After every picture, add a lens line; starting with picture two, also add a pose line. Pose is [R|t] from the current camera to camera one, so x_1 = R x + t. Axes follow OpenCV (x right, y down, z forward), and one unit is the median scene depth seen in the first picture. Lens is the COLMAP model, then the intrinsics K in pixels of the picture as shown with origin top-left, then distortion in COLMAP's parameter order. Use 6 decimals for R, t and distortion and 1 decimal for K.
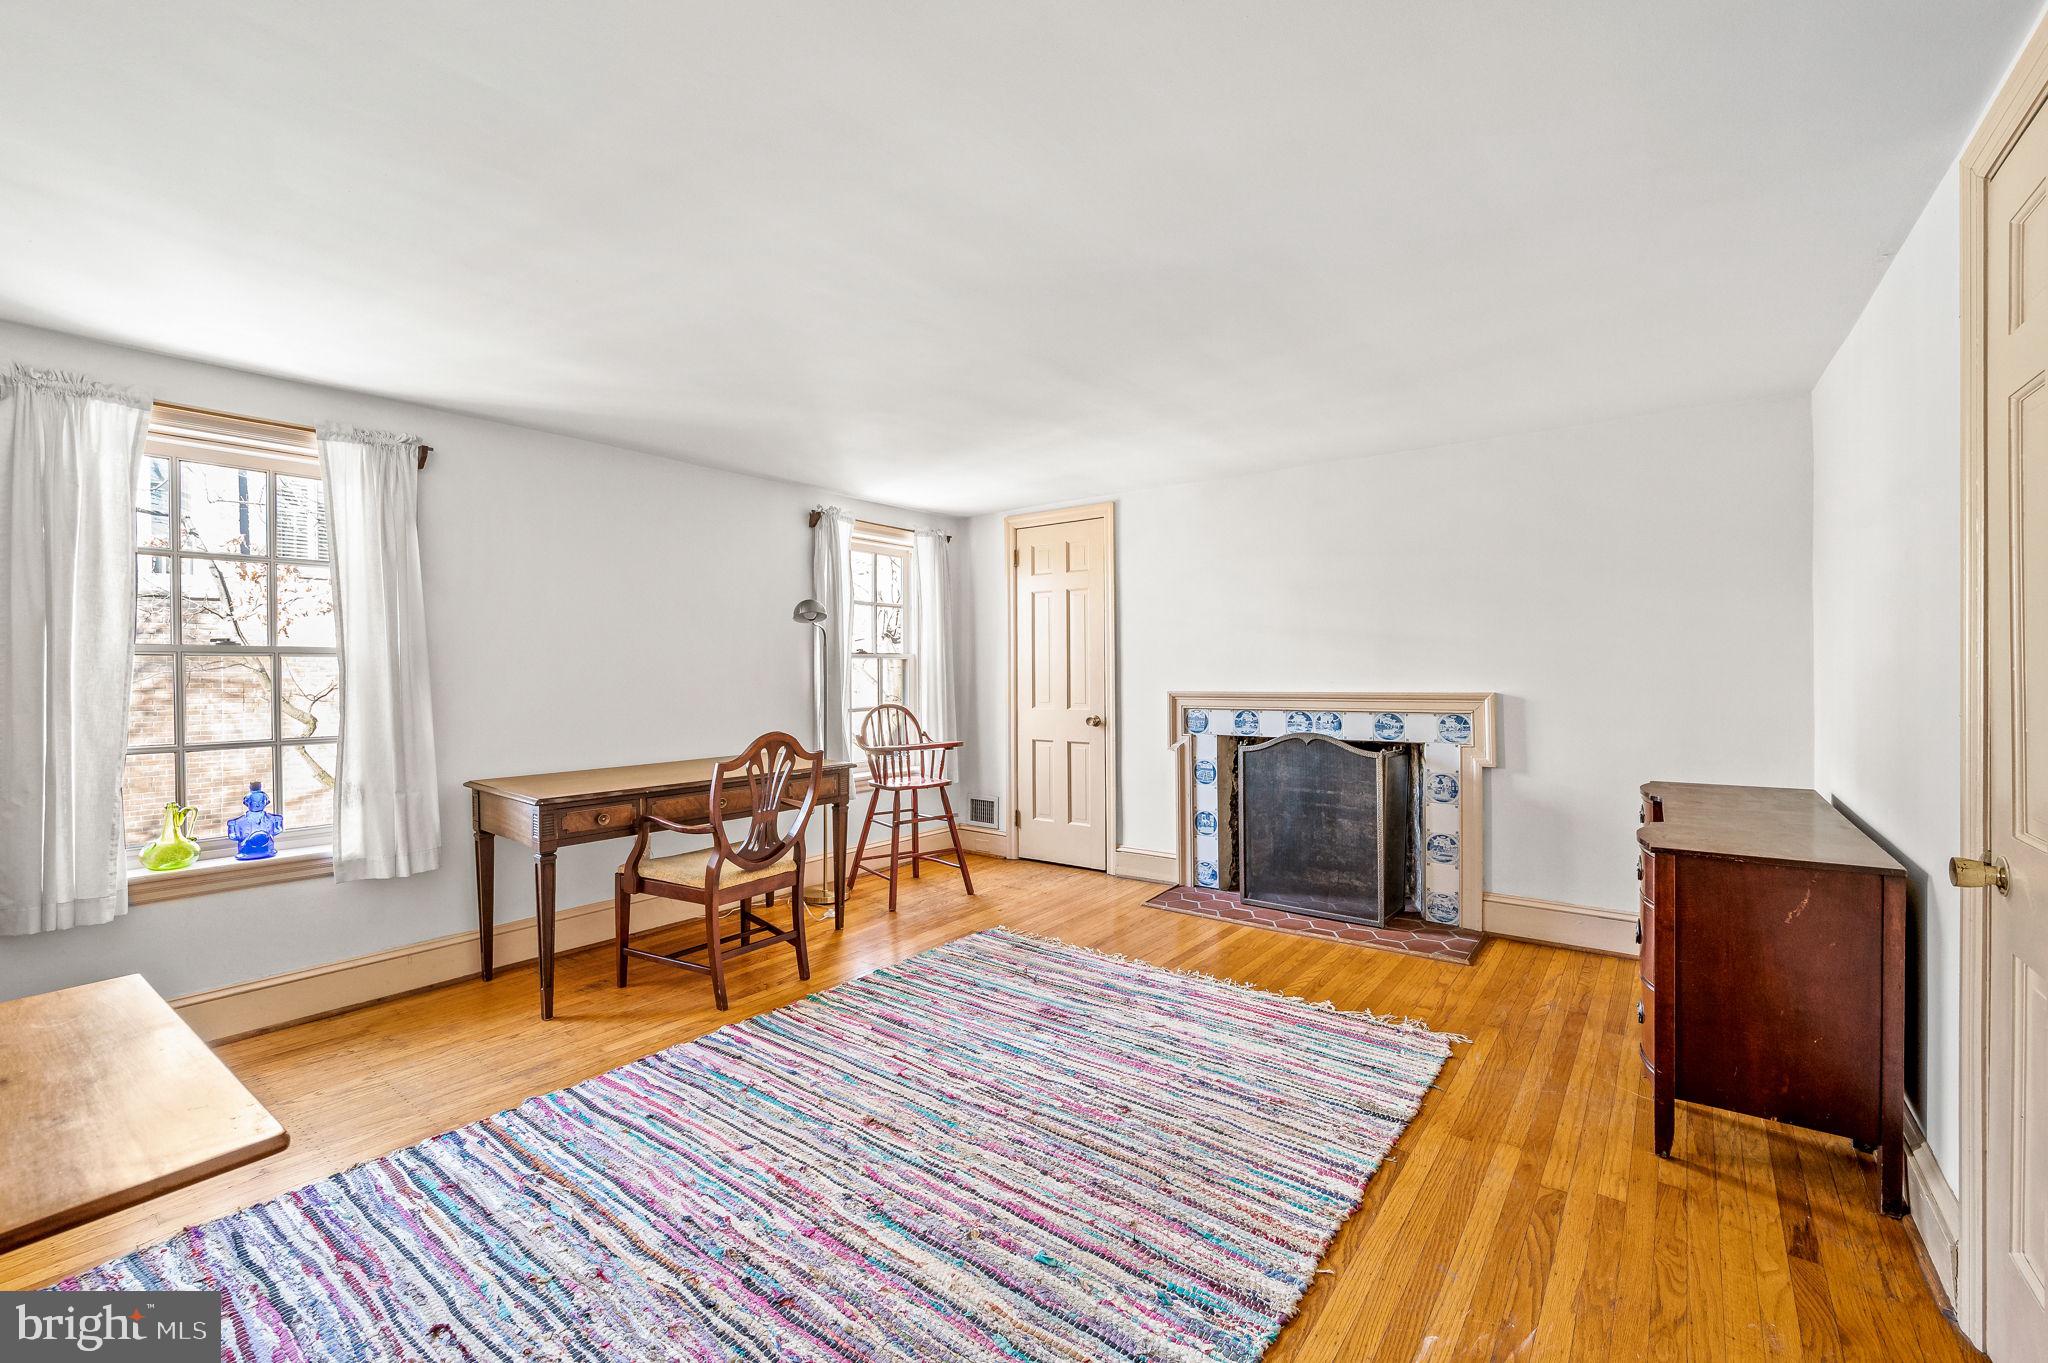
lens RADIAL K [[875.2, 0, 1023.2], [0, 875.2, 675.3], [0, 0, 1]] dist [-0.000221, 0.000001]
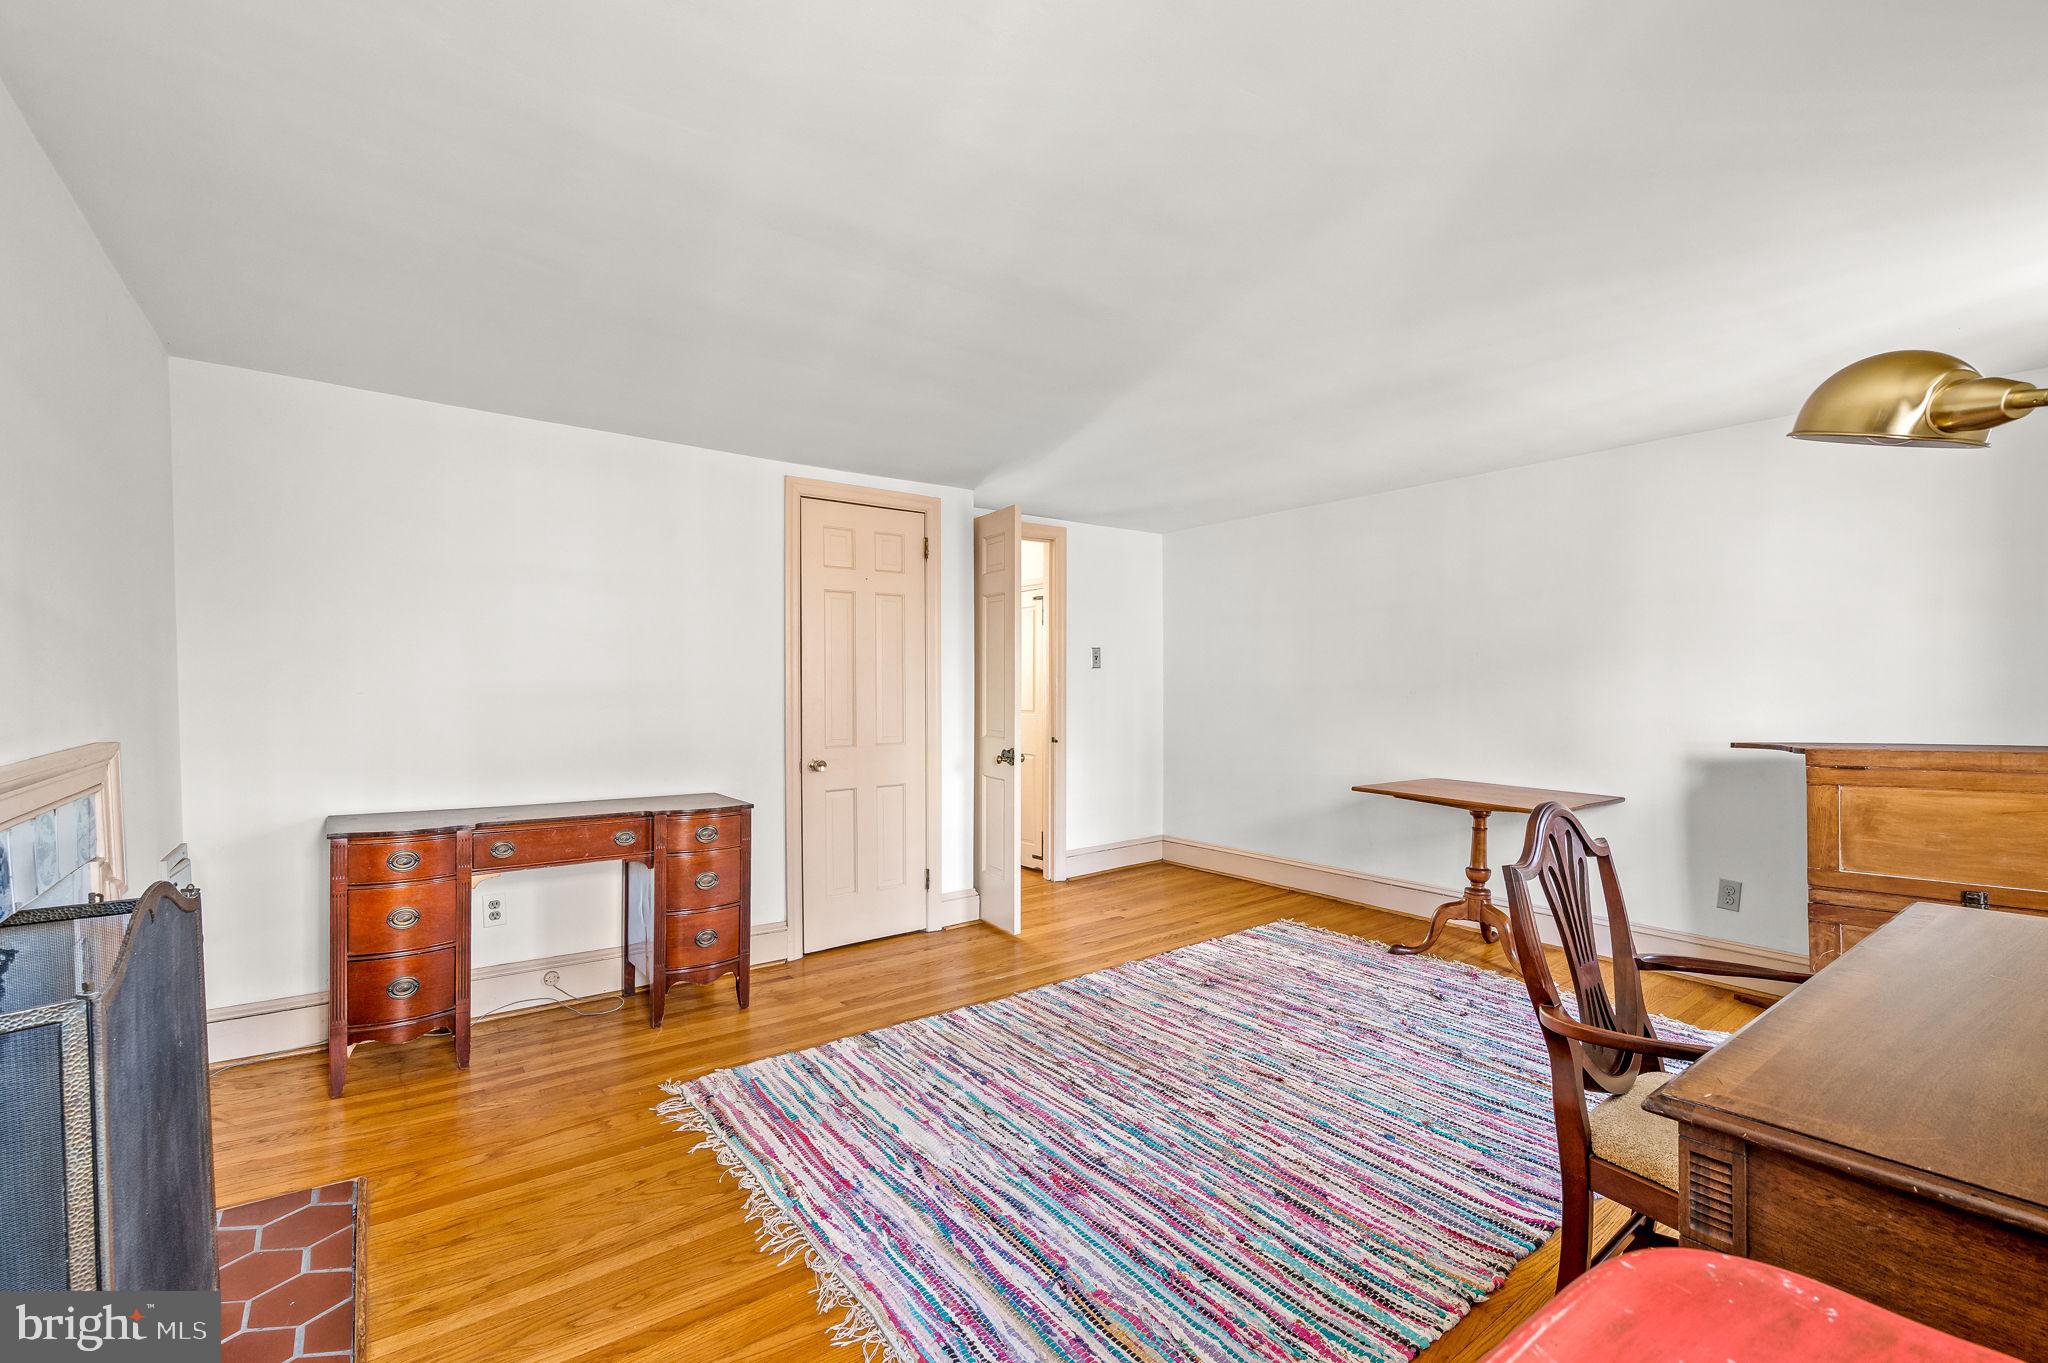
lens RADIAL K [[875.2, 0, 1021.6], [0, 875.2, 688.3], [0, 0, 1]] dist [-0.000221, 0.000001]
pose [[-0.960617, 0.008020, 0.277760, -0.146340], [0.011837, 0.999857, 0.012069, -0.026788], [-0.277623, 0.014882, -0.960575, 1.885893]]
